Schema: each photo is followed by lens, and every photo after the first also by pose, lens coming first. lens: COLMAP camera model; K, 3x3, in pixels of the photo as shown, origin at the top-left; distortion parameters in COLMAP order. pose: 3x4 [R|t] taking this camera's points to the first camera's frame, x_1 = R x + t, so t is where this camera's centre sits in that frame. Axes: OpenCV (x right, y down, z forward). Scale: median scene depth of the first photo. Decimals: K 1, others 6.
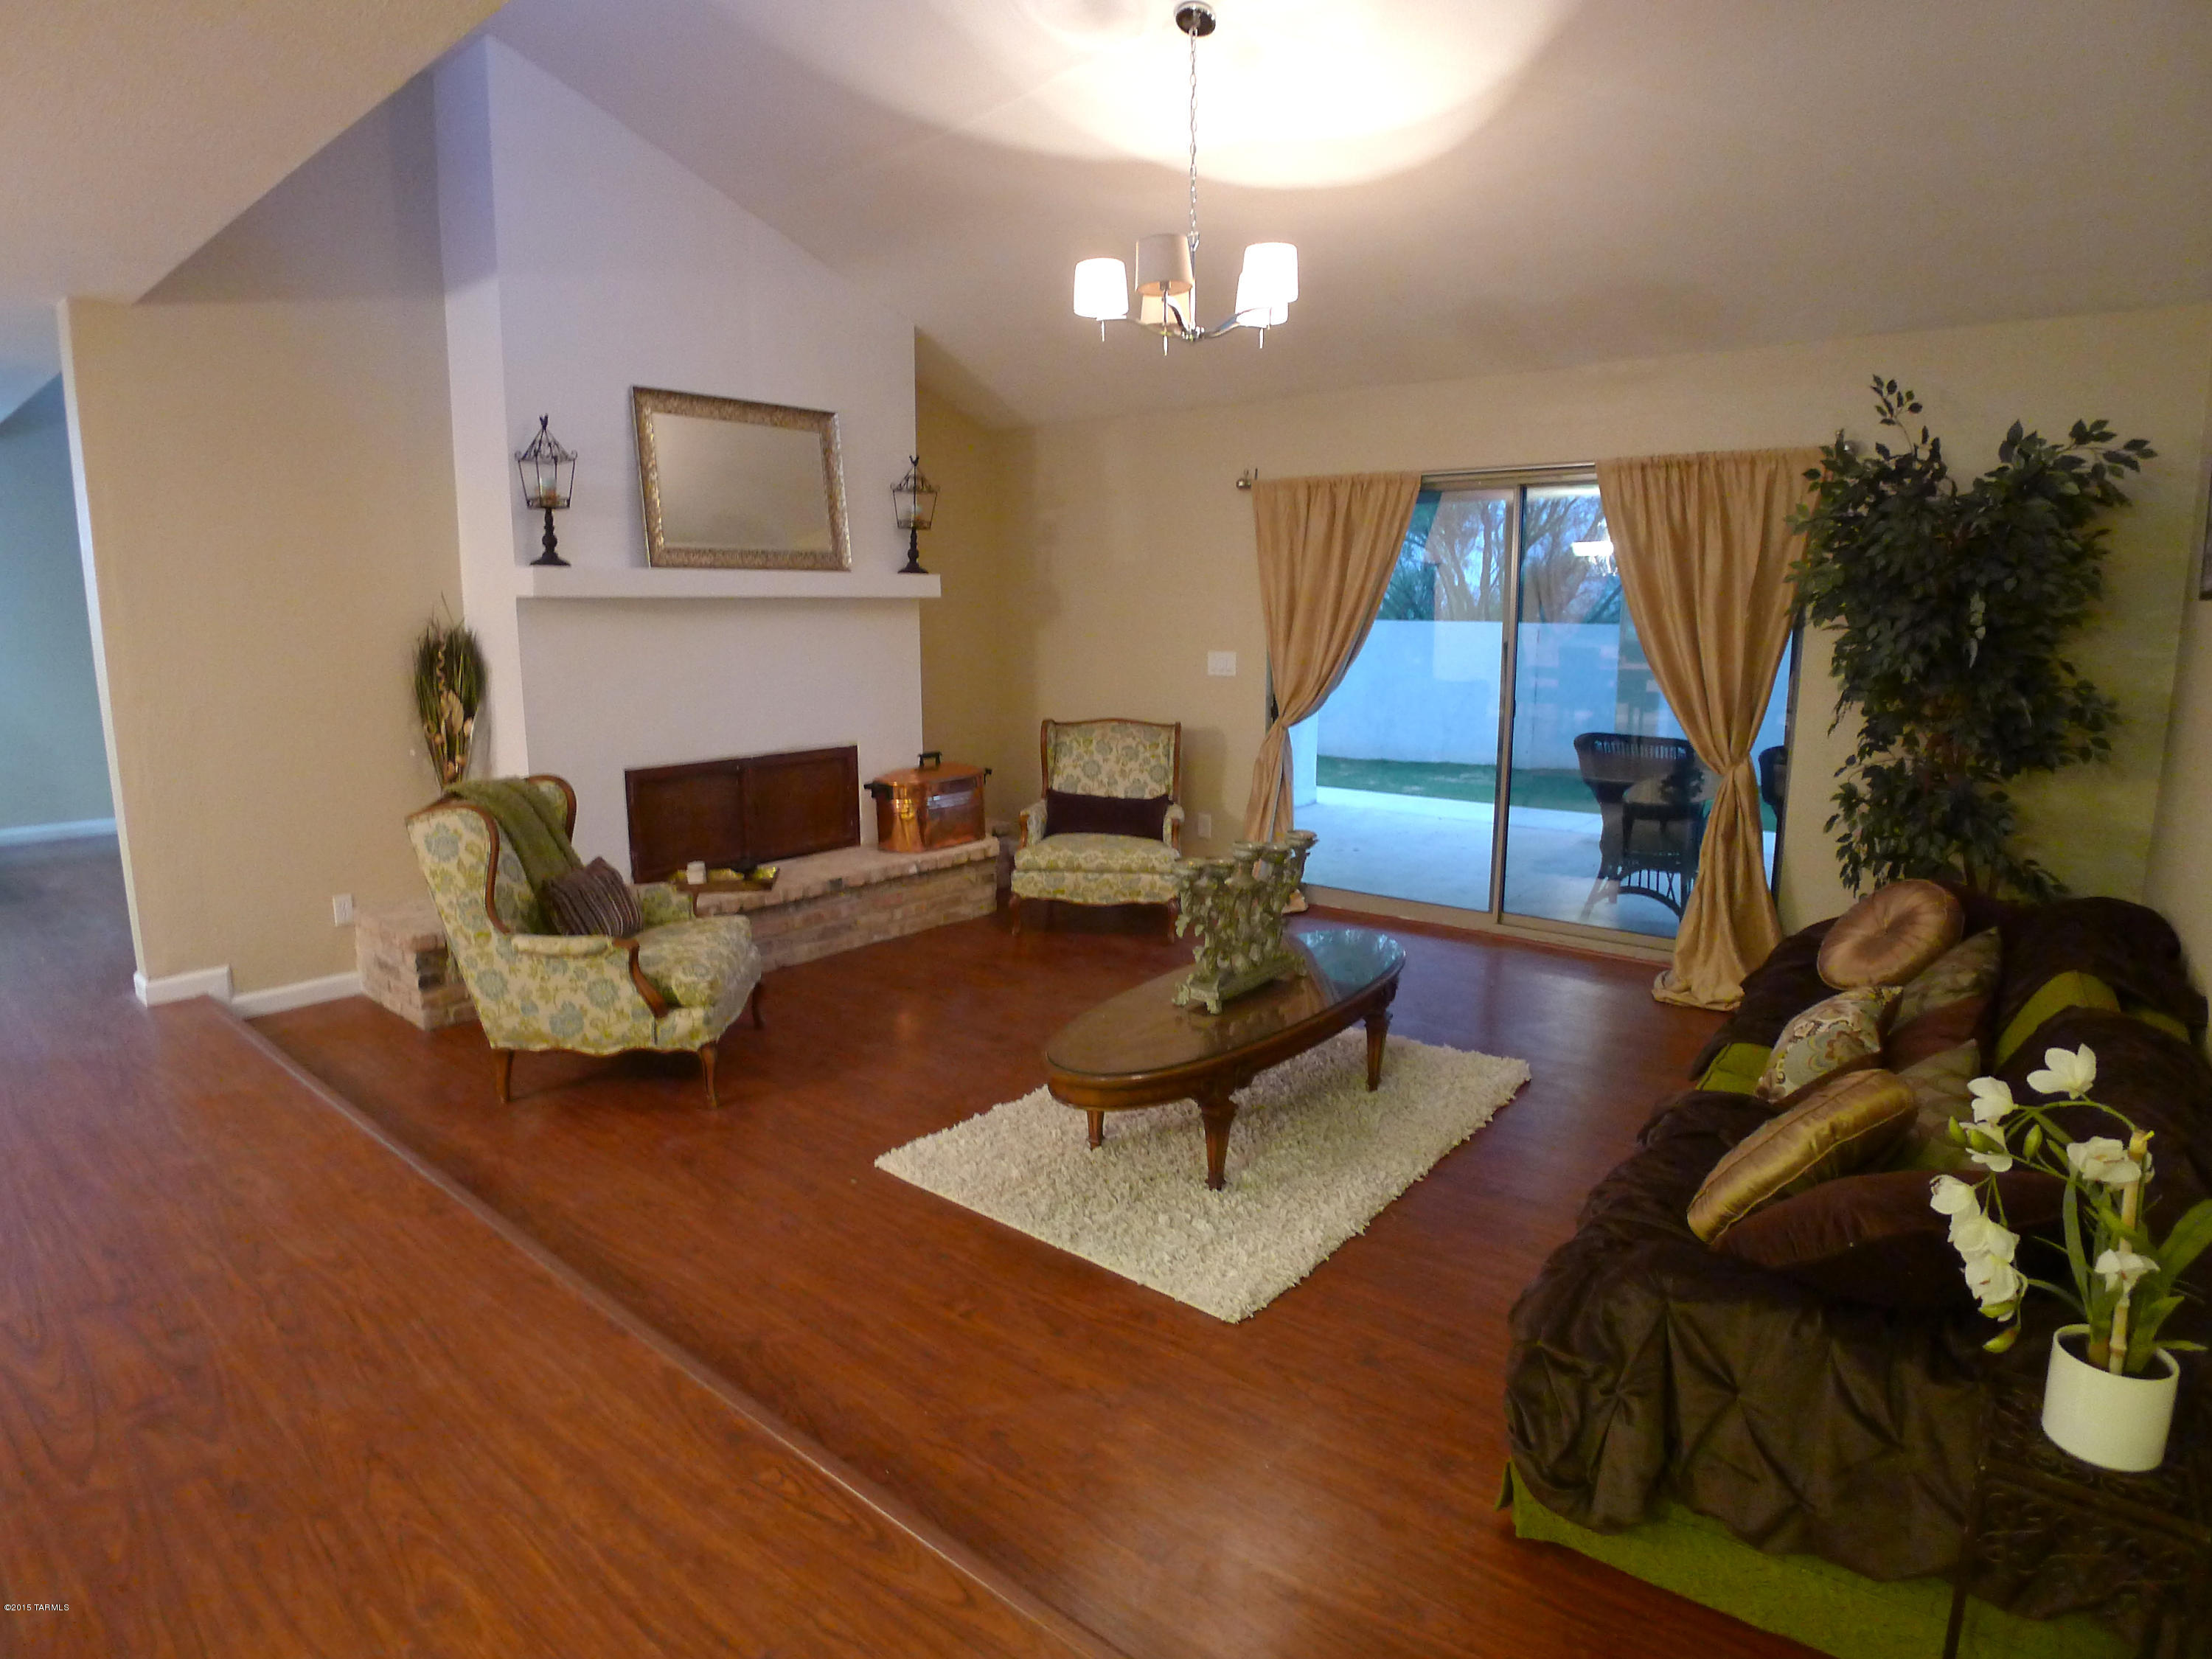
lens RADIAL K [[1228.4, 0, 1079.0], [0, 1228.4, 831.2], [0, 0, 1]] dist [-0.112068, 0.037605]
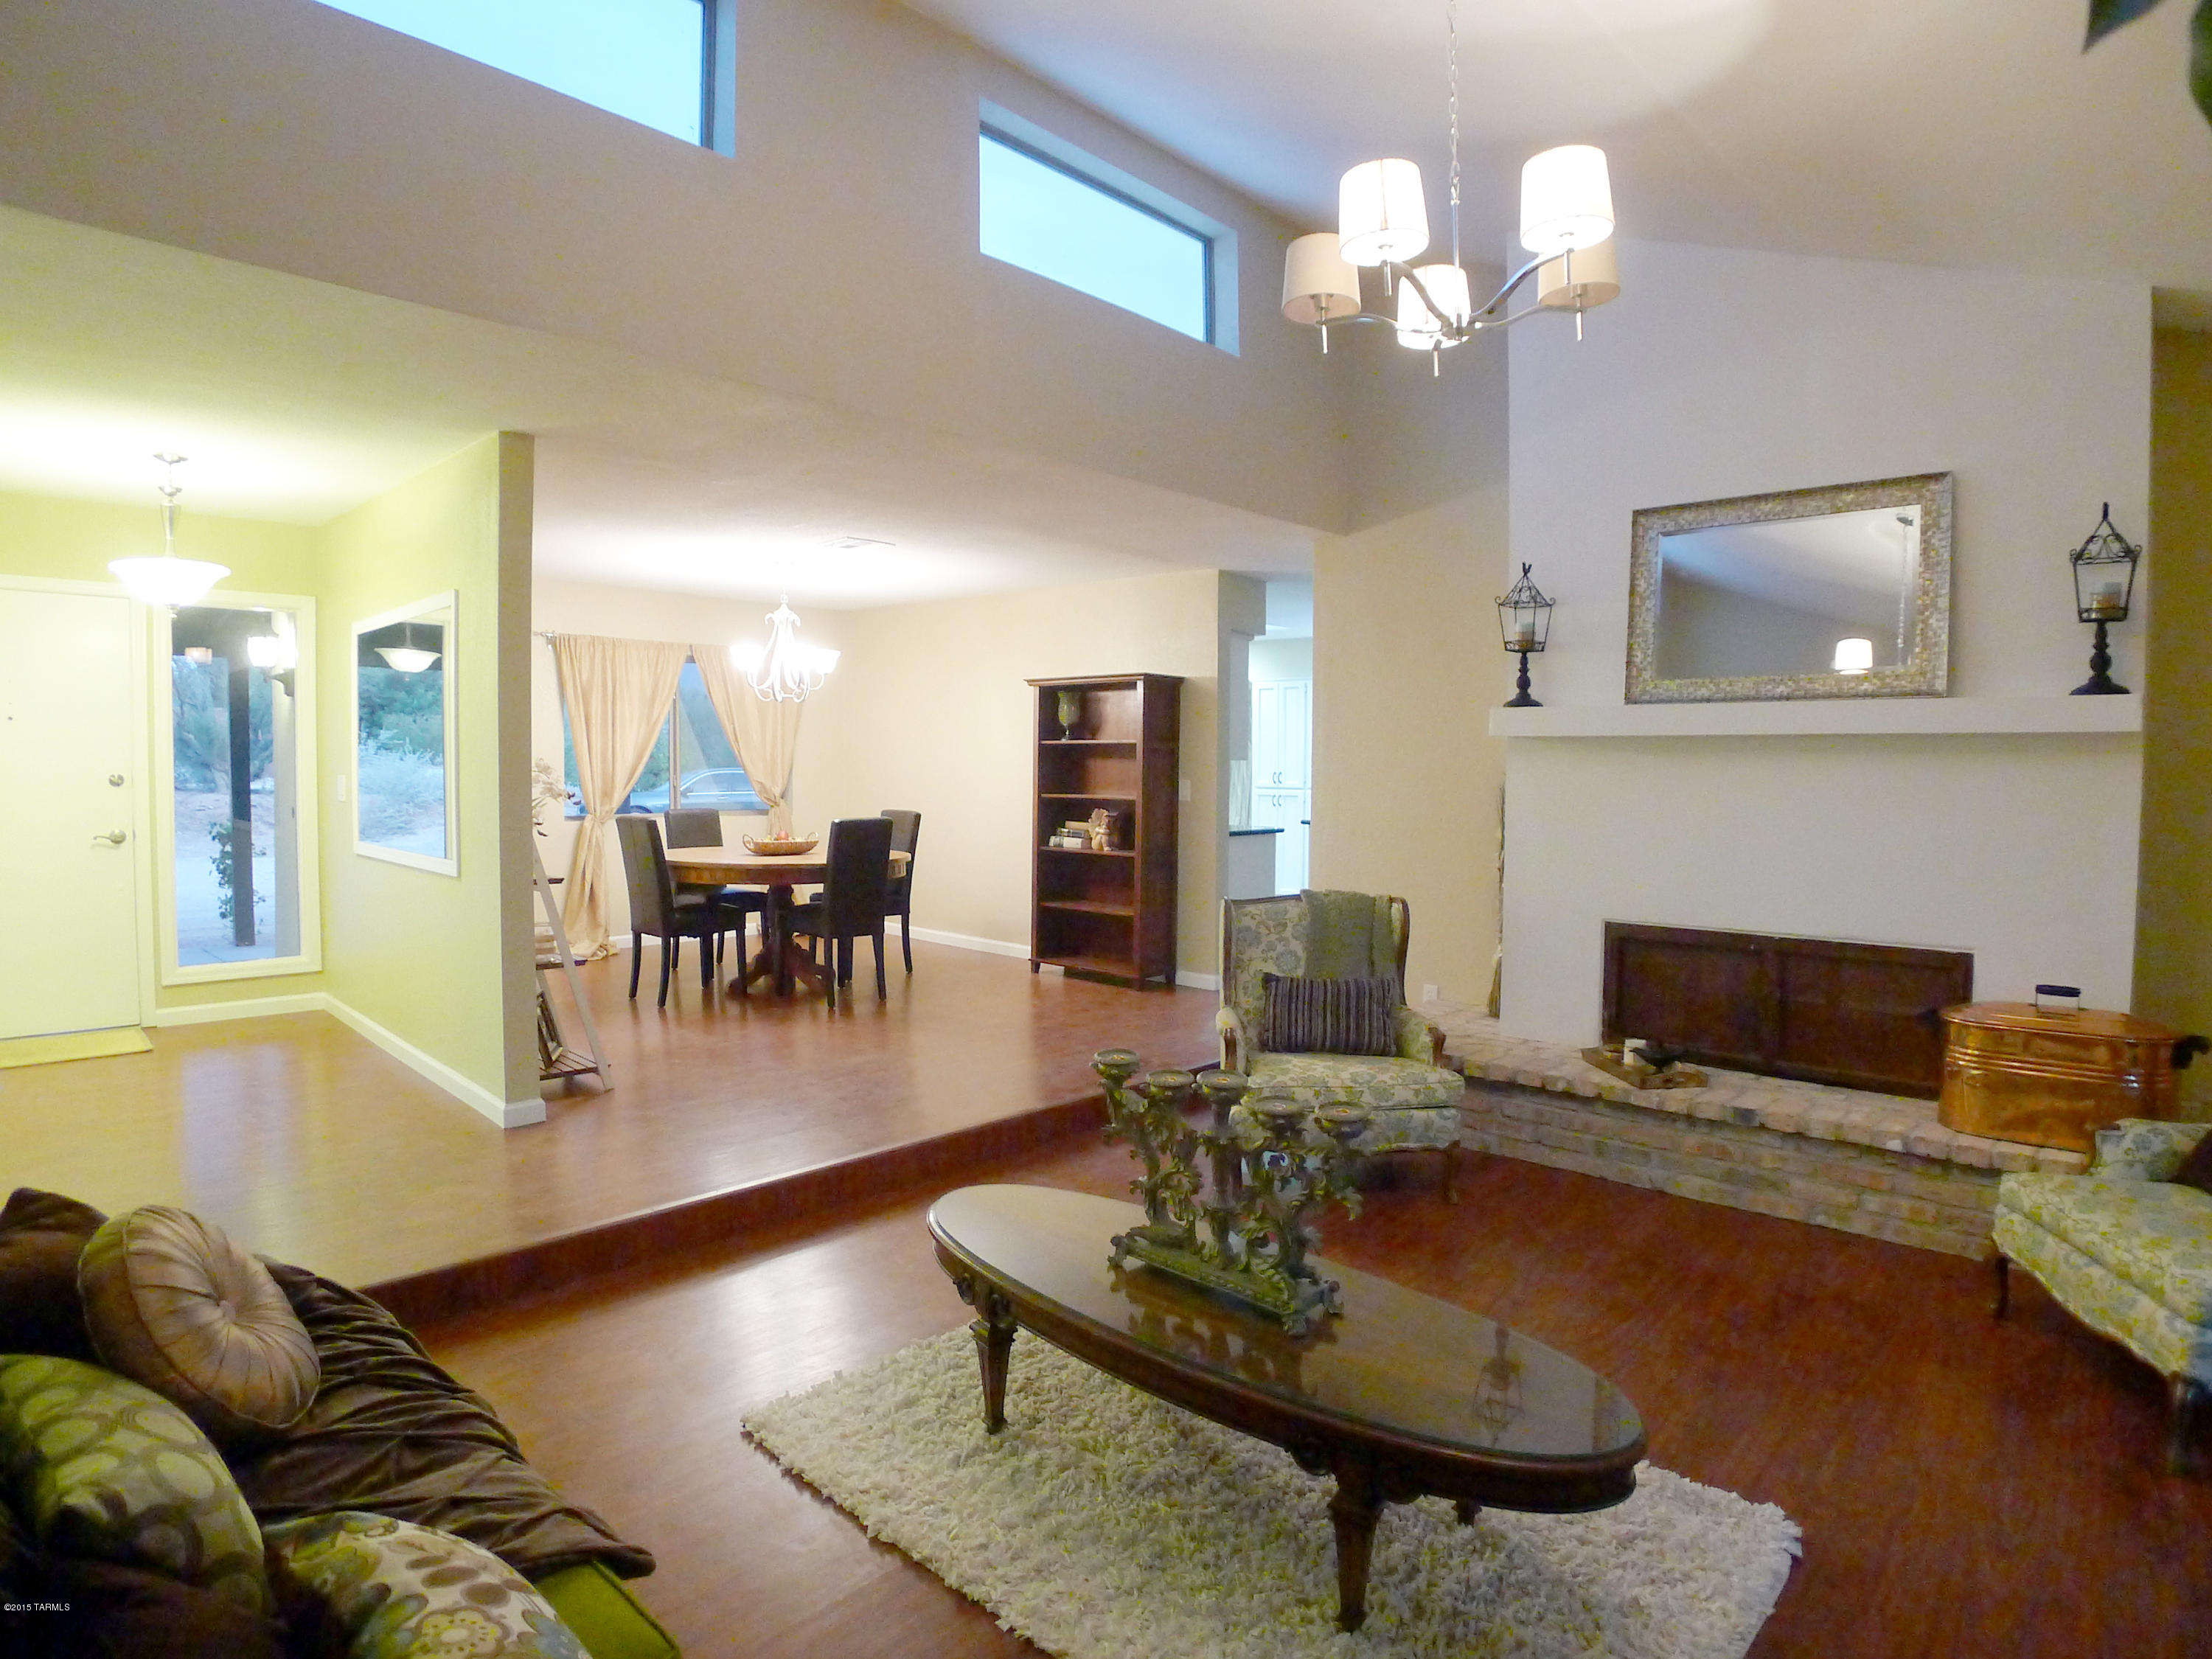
lens RADIAL K [[1228.4, 0, 1079.0], [0, 1228.4, 831.2], [0, 0, 1]] dist [-0.112068, 0.037605]
pose [[-0.061941, 0.058594, -0.996358, 0.510578], [-0.173021, 0.982531, 0.068537, -0.102177], [0.982969, 0.176636, -0.050721, 0.581596]]
